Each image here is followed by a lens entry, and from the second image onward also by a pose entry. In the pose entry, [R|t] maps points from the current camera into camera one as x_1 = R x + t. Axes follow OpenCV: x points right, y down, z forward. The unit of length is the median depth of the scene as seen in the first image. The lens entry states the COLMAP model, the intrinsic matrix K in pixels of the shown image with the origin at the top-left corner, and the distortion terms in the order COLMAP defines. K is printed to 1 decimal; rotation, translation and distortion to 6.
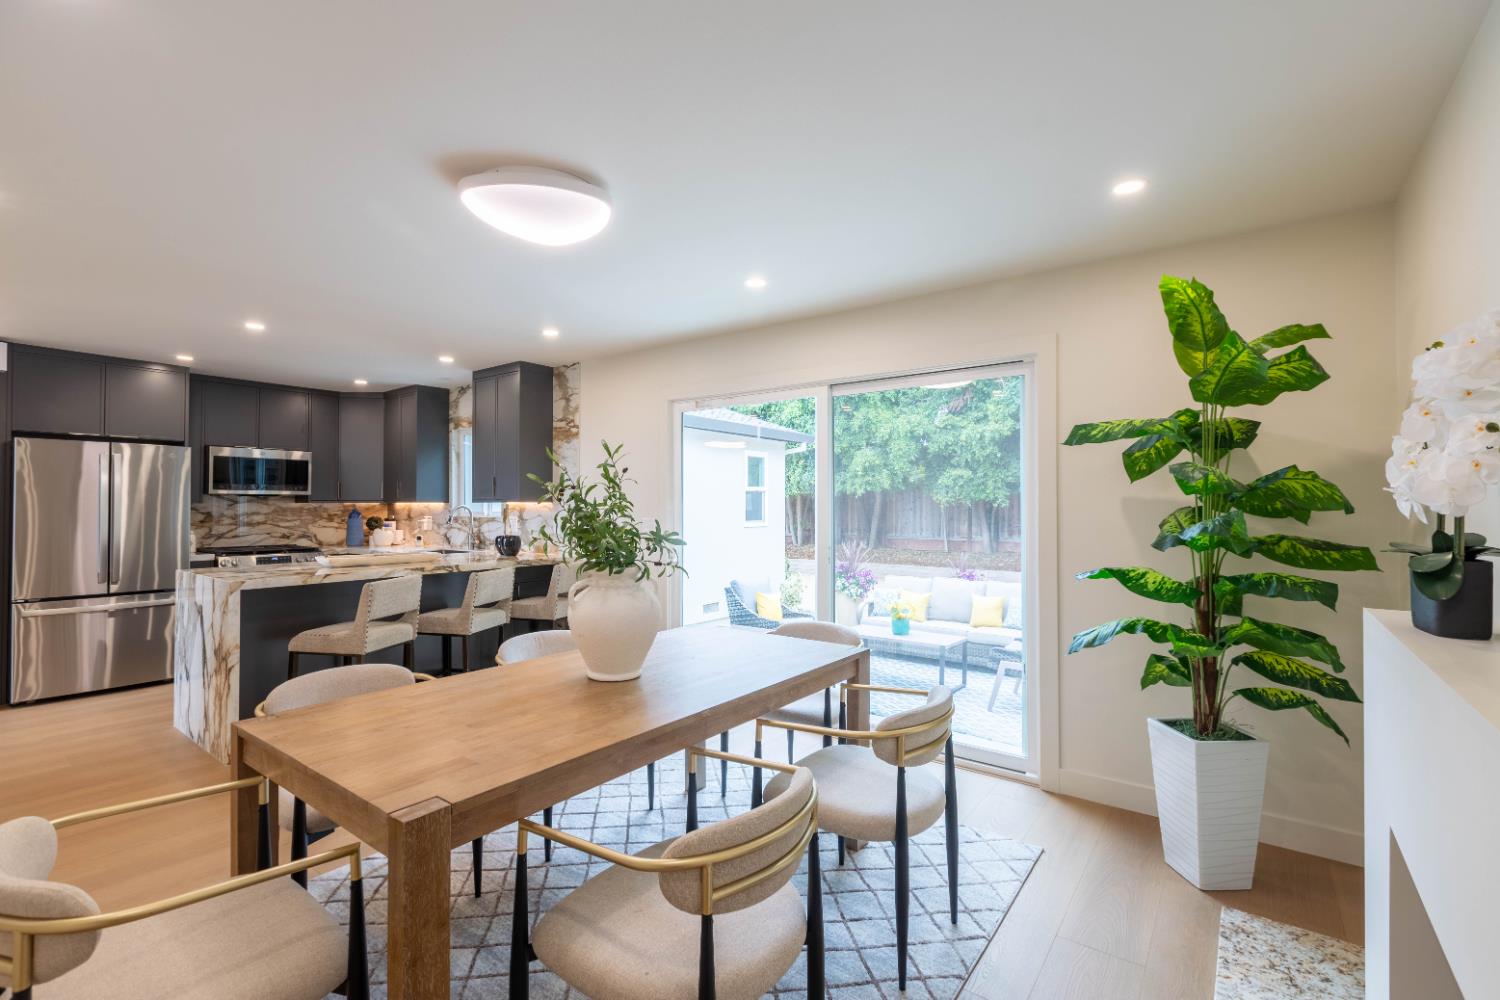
lens RADIAL K [[667.2, 0, 750.2], [0, 667.2, 496.8], [0, 0, 1]] dist [0.001737, -0.001190]
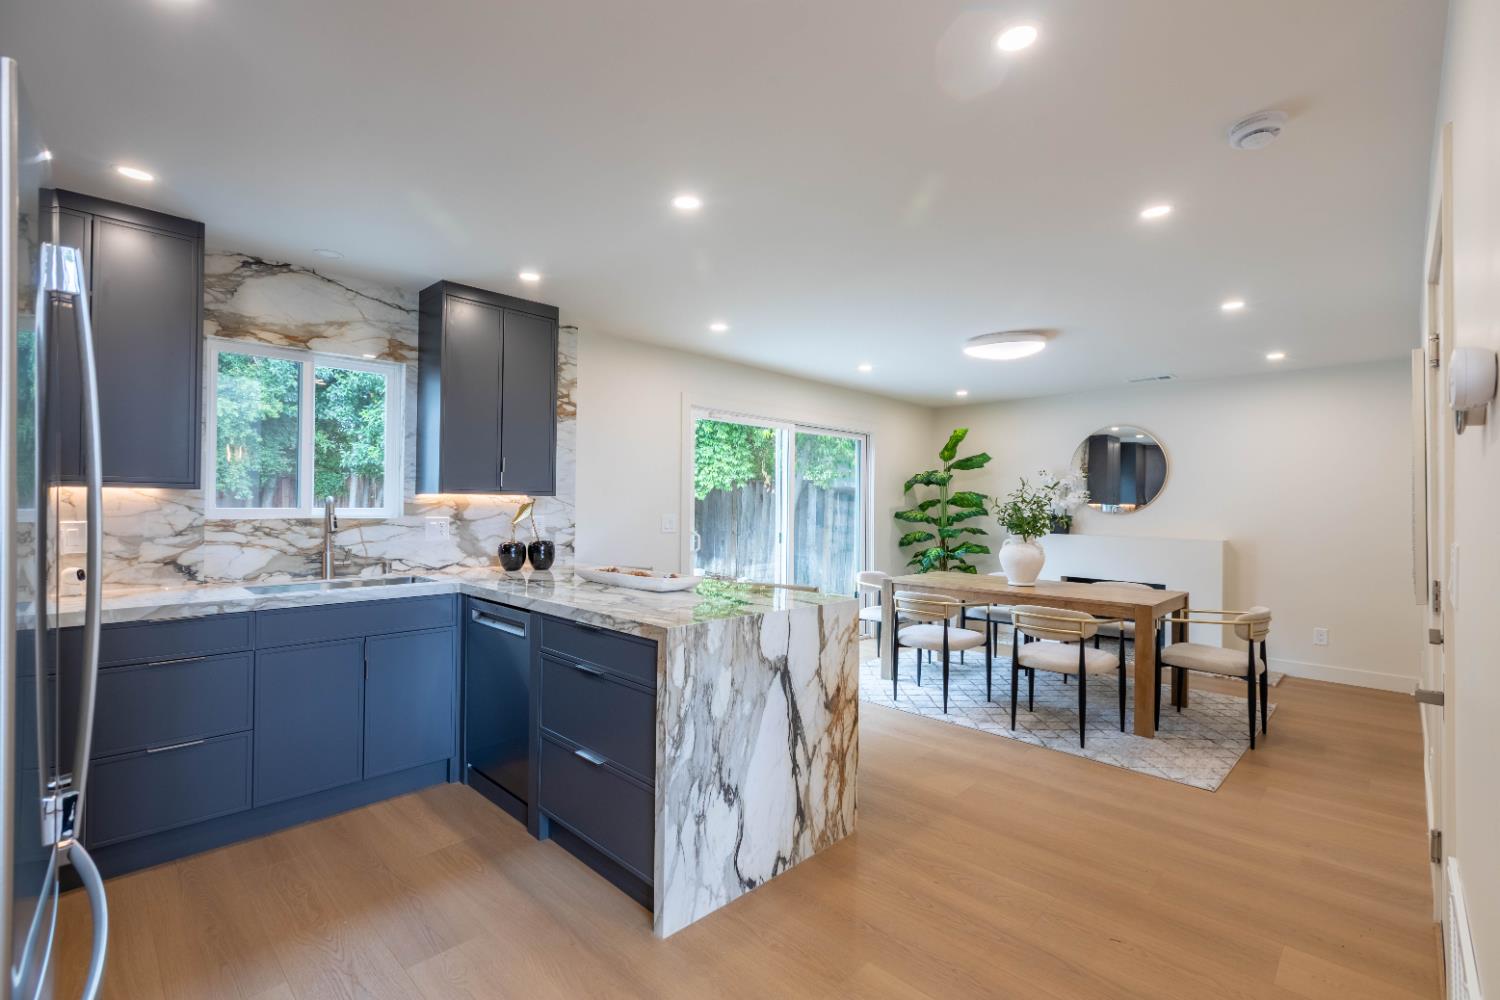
lens RADIAL K [[667.2, 0, 748.1], [0, 667.2, 499.1], [0, 0, 1]] dist [0.001737, -0.001190]
pose [[0.134452, 0.009130, 0.990878, -1.017268], [-0.024748, 0.999677, -0.005853, 0.010210], [-0.990611, -0.023736, 0.134634, 0.656881]]
